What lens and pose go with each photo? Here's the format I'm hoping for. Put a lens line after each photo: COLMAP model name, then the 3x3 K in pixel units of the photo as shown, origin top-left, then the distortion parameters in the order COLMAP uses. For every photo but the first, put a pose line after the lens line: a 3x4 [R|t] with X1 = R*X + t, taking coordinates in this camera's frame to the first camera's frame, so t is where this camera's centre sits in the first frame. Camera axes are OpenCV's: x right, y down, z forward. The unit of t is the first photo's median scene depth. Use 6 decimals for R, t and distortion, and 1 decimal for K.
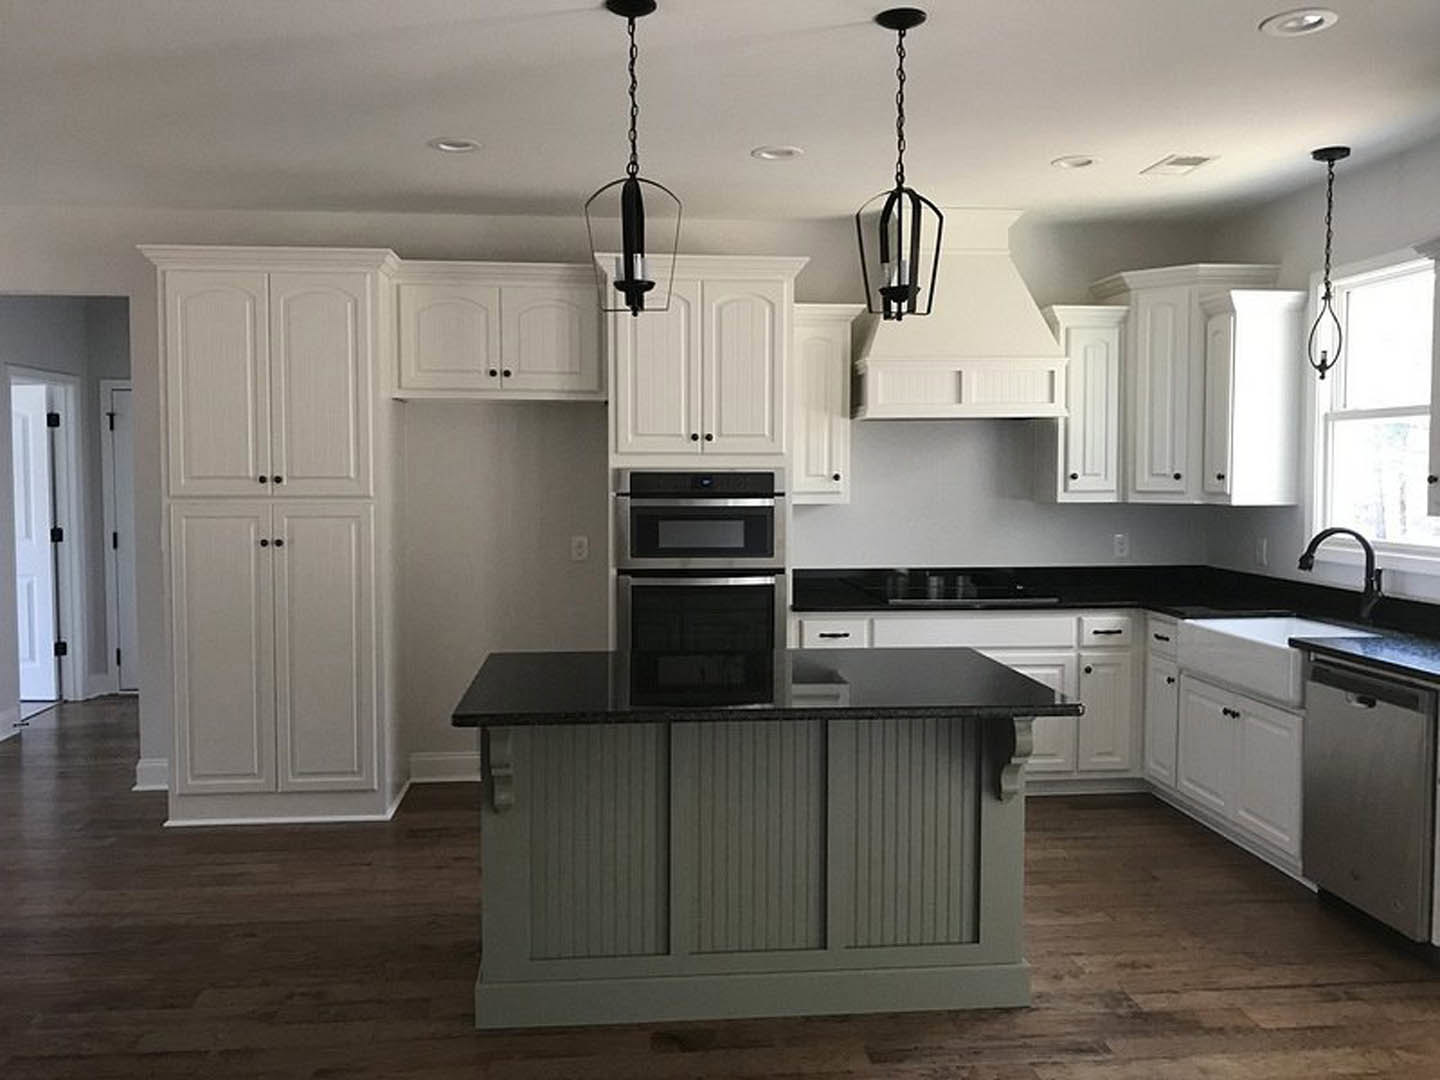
lens RADIAL K [[1179.3, 0, 717.0], [0, 1179.3, 537.3], [0, 0, 1]] dist [0.009605, -0.010276]
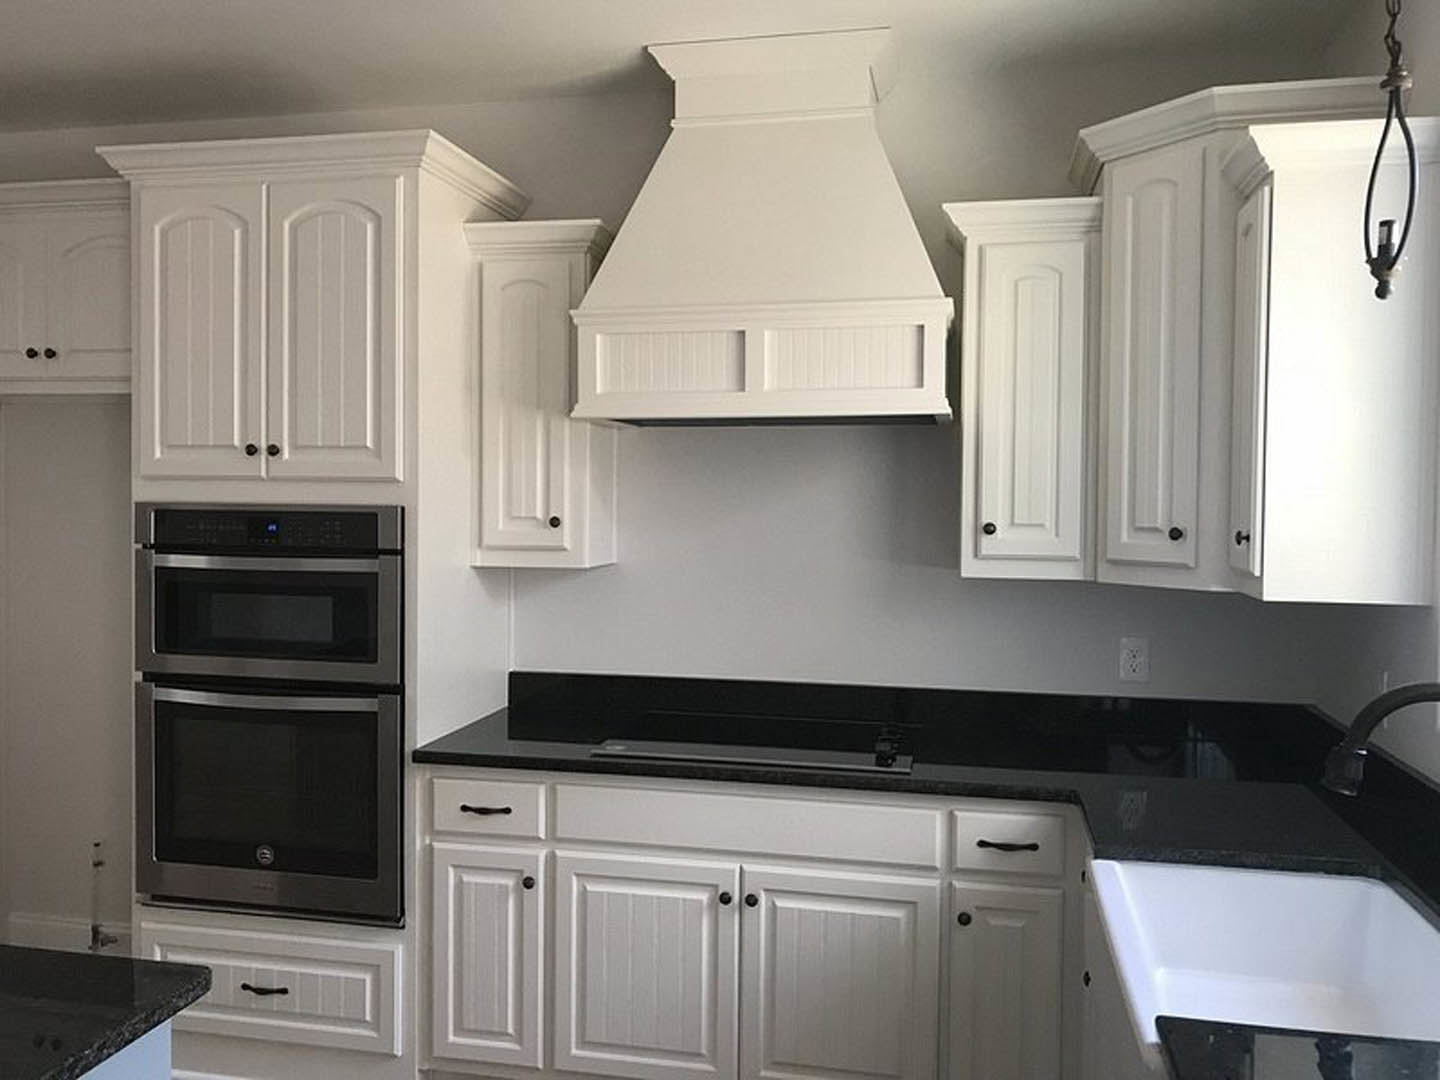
lens RADIAL K [[1179.3, 0, 724.4], [0, 1179.3, 537.4], [0, 0, 1]] dist [0.009605, -0.010276]
pose [[0.956515, 0.021056, -0.290922, 0.358597], [-0.028808, 0.999334, -0.022388, -0.034217], [0.290257, 0.029795, 0.956485, 0.489269]]
